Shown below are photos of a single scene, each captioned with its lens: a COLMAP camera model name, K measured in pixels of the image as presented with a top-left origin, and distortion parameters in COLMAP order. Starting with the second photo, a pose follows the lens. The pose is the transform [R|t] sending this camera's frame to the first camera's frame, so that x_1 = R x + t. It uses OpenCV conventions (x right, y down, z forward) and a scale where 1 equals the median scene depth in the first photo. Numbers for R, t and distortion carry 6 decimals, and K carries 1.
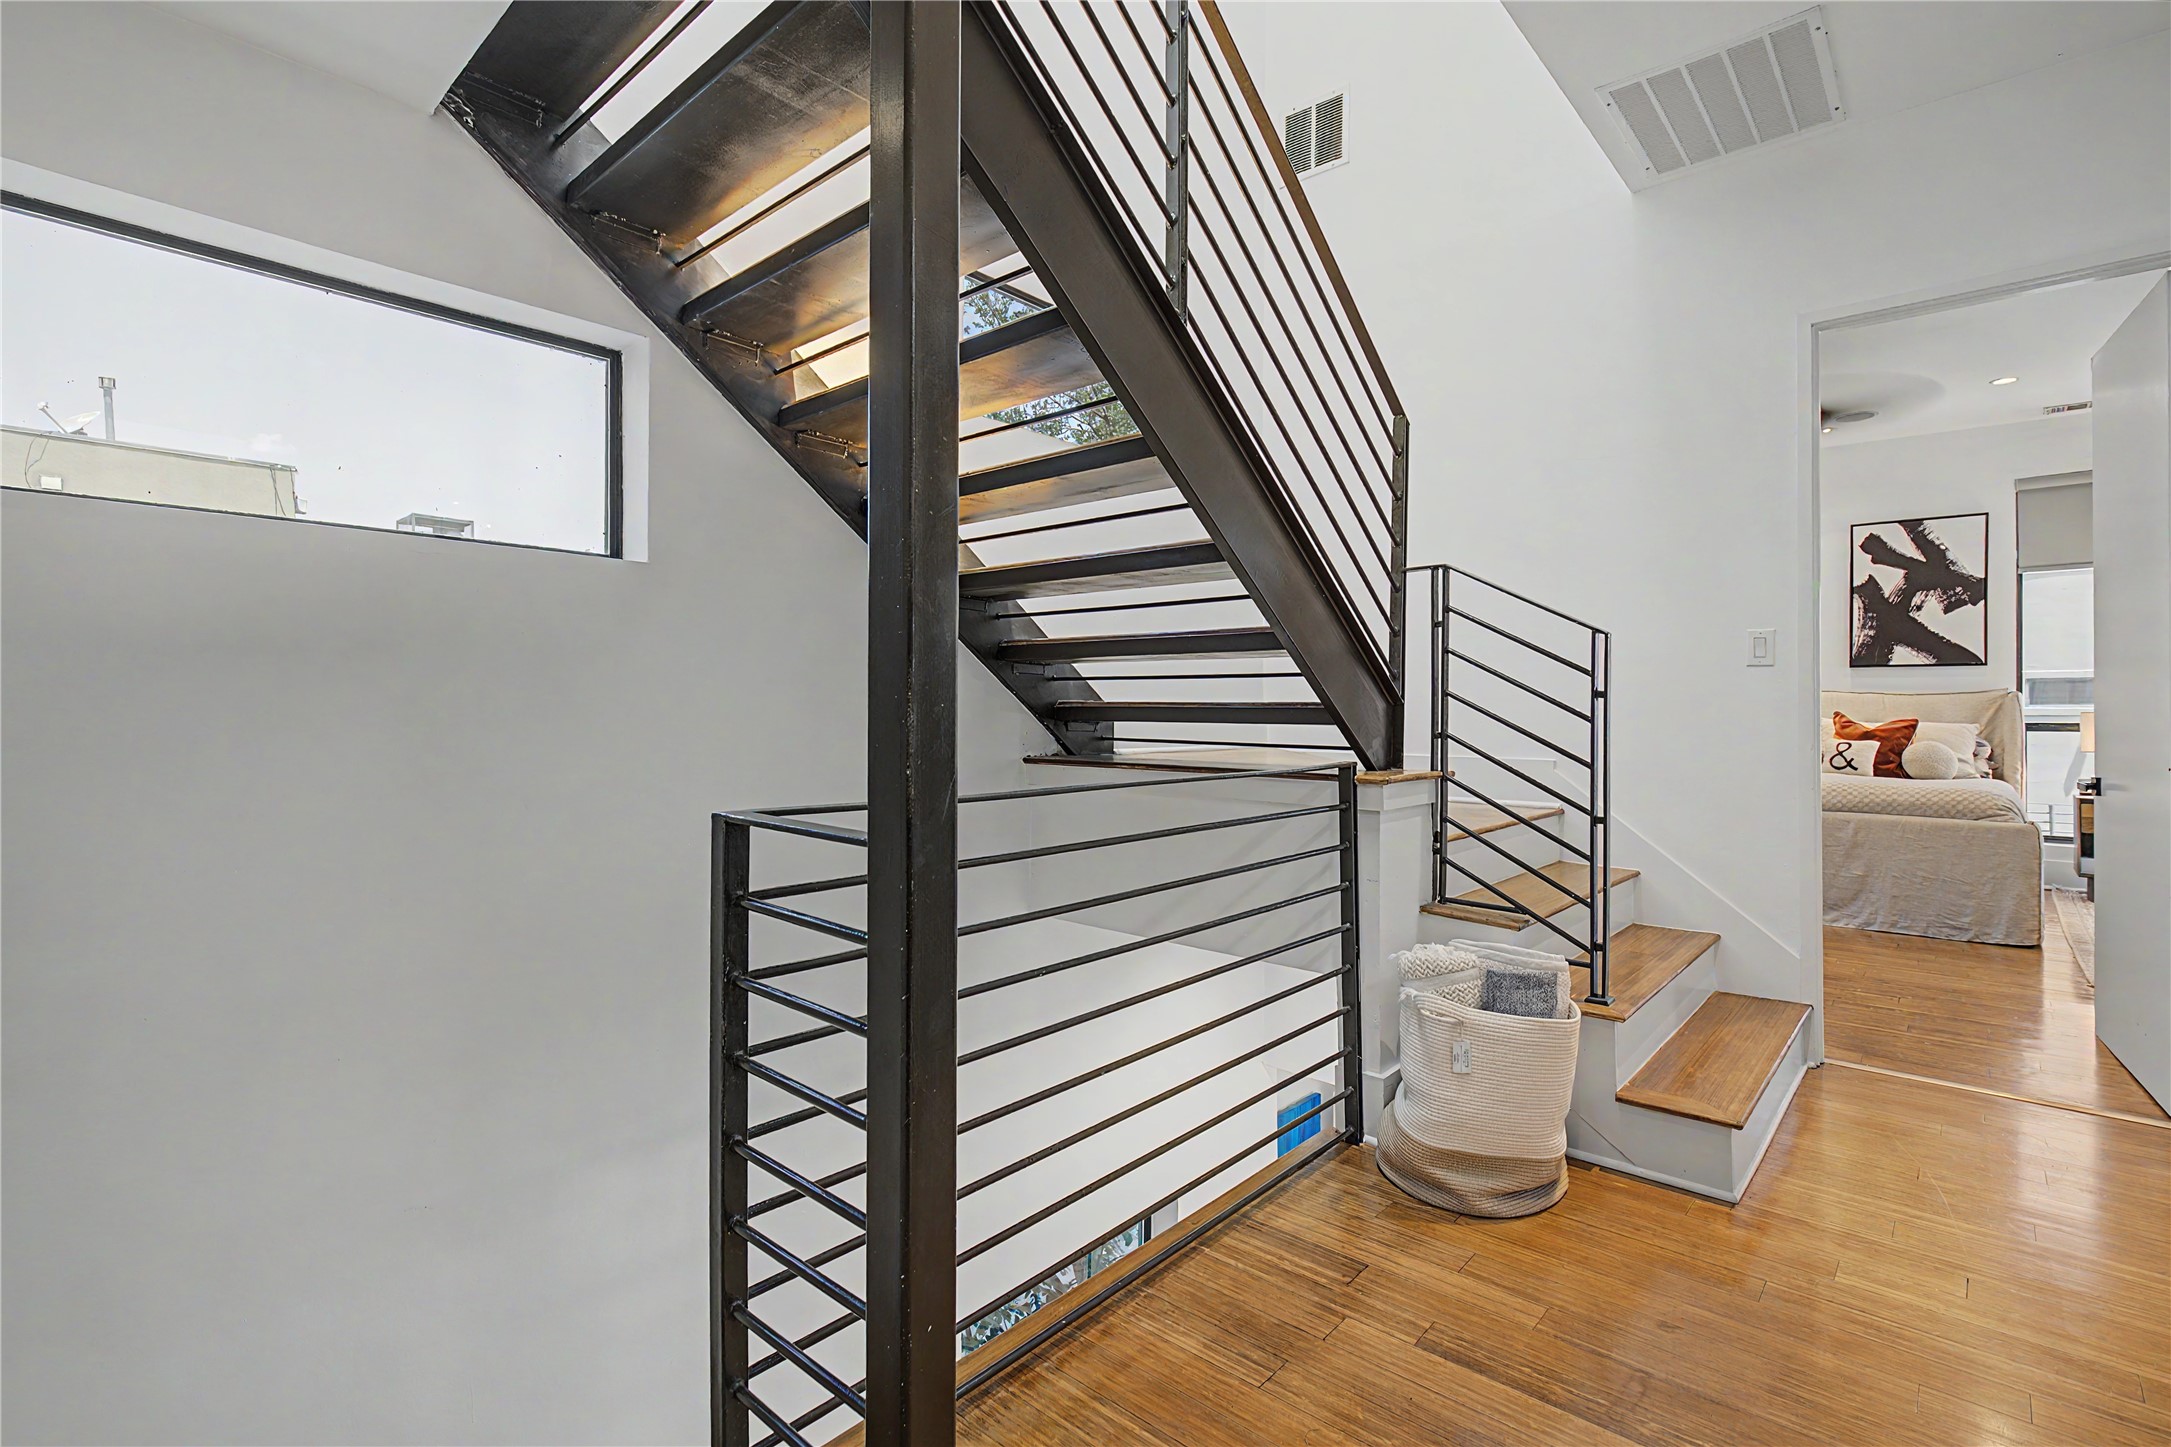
lens RADIAL K [[1005.5, 0, 1088.1], [0, 1005.5, 708.9], [0, 0, 1]] dist [0.000416, 0.000445]
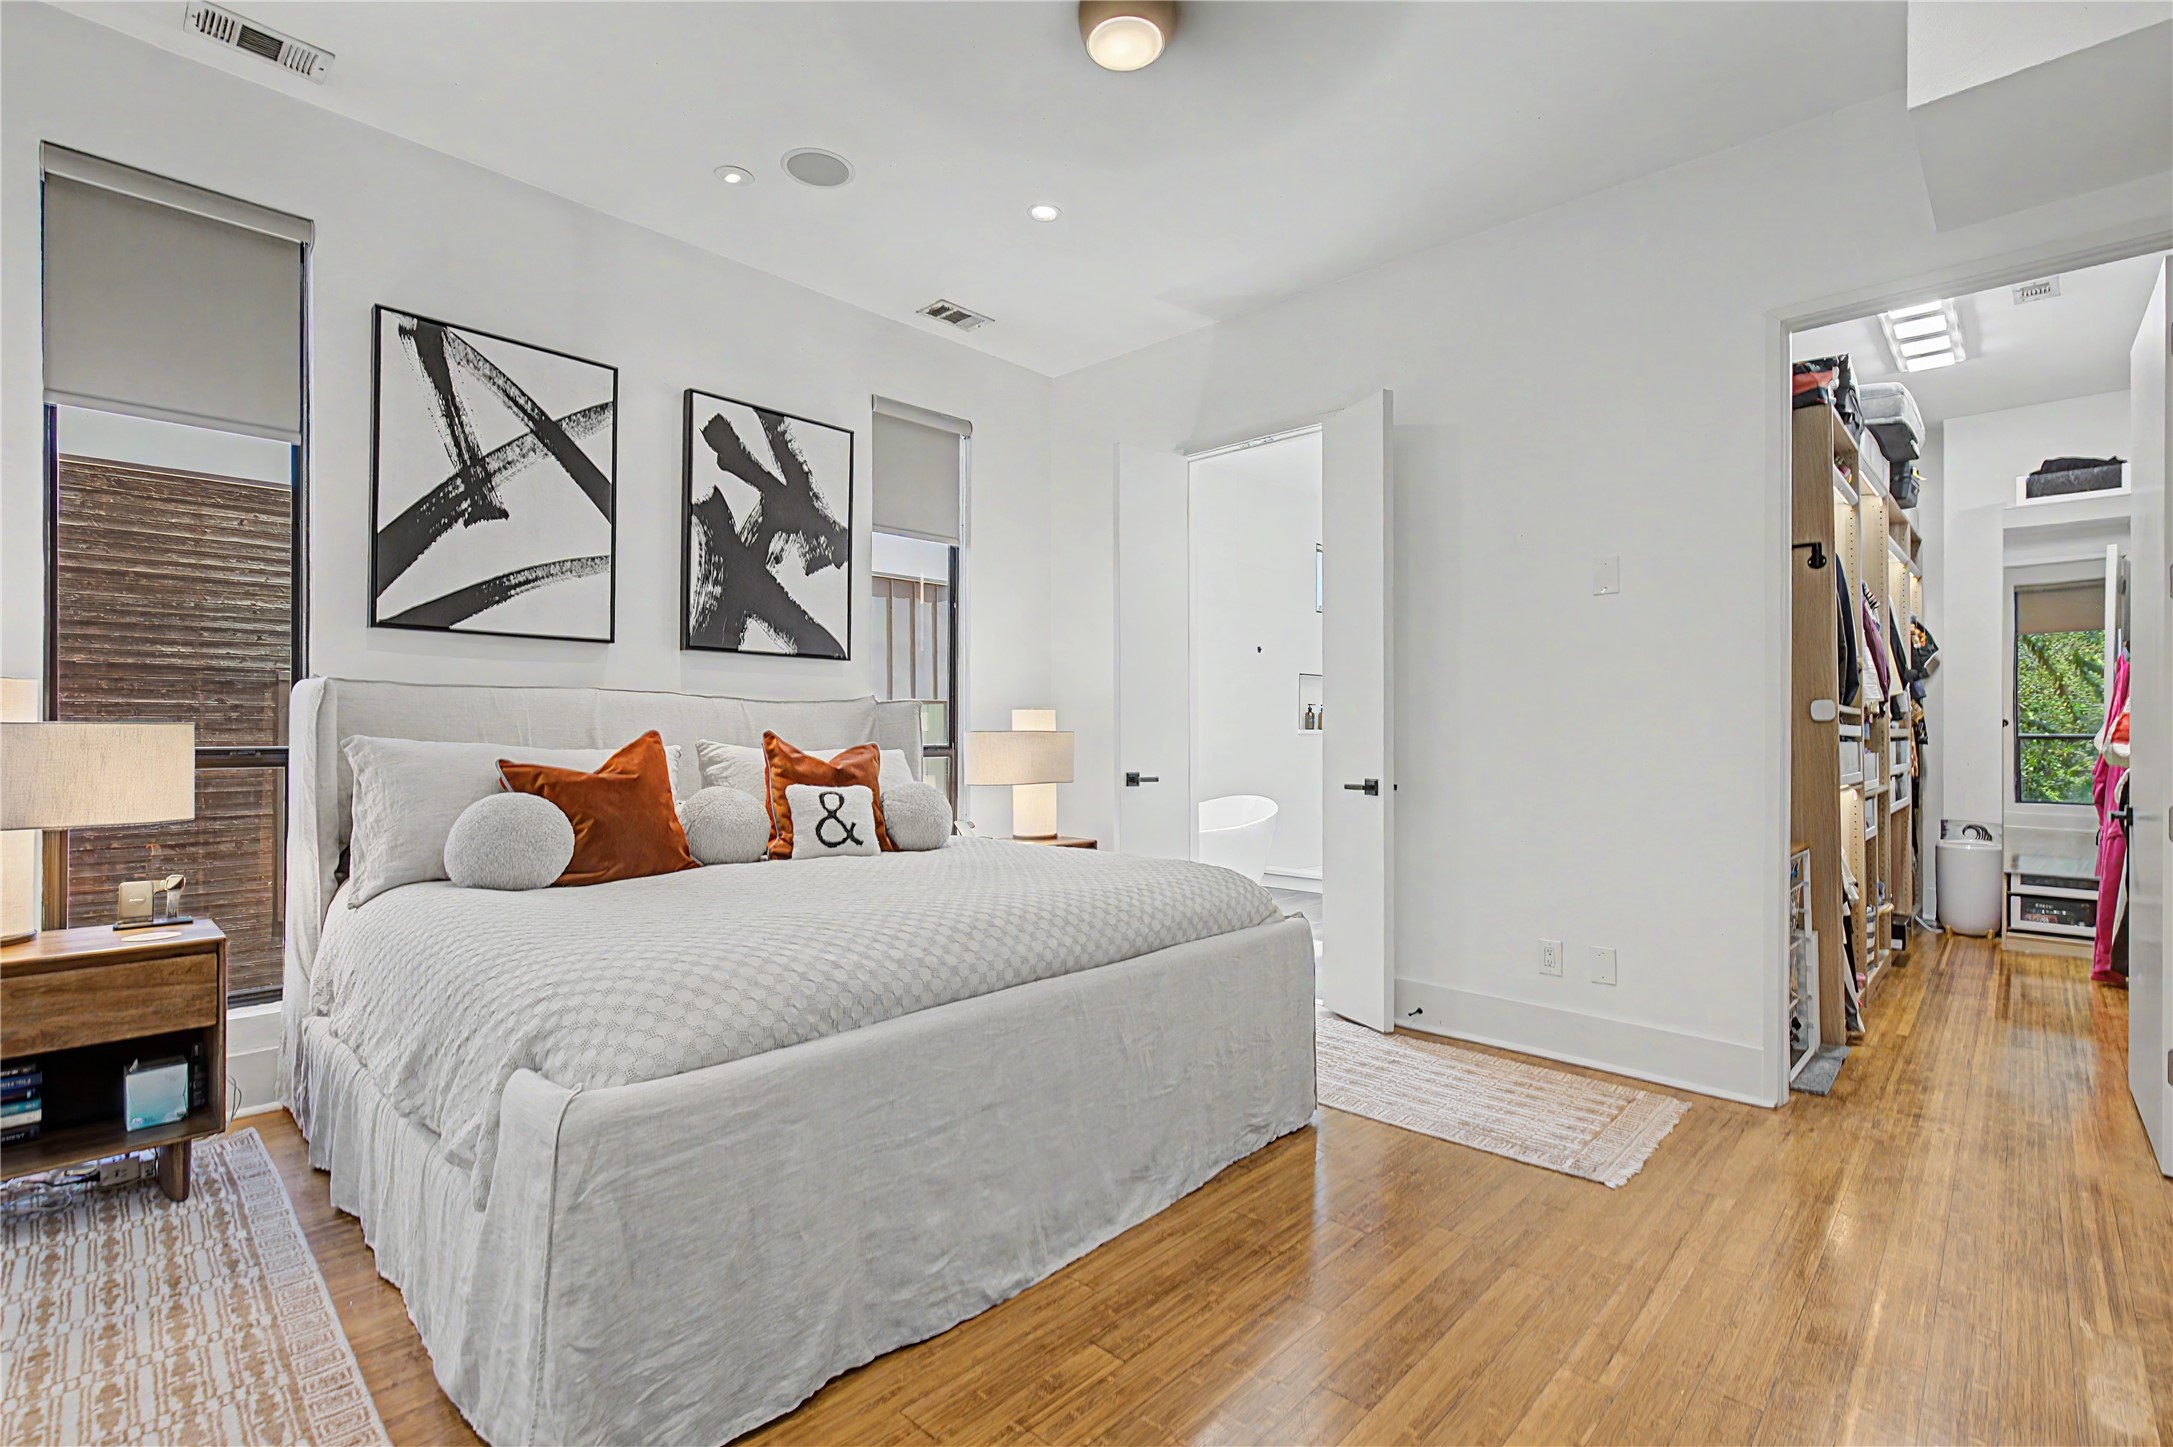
lens RADIAL K [[1006.5, 0, 1089.2], [0, 1006.5, 708.9], [0, 0, 1]] dist [0.000416, 0.000445]
pose [[0.031102, 0.025255, 0.999197, 0.235747], [0.003569, 0.999672, -0.025378, 0.004780], [-0.999510, 0.004356, 0.031002, 0.800600]]
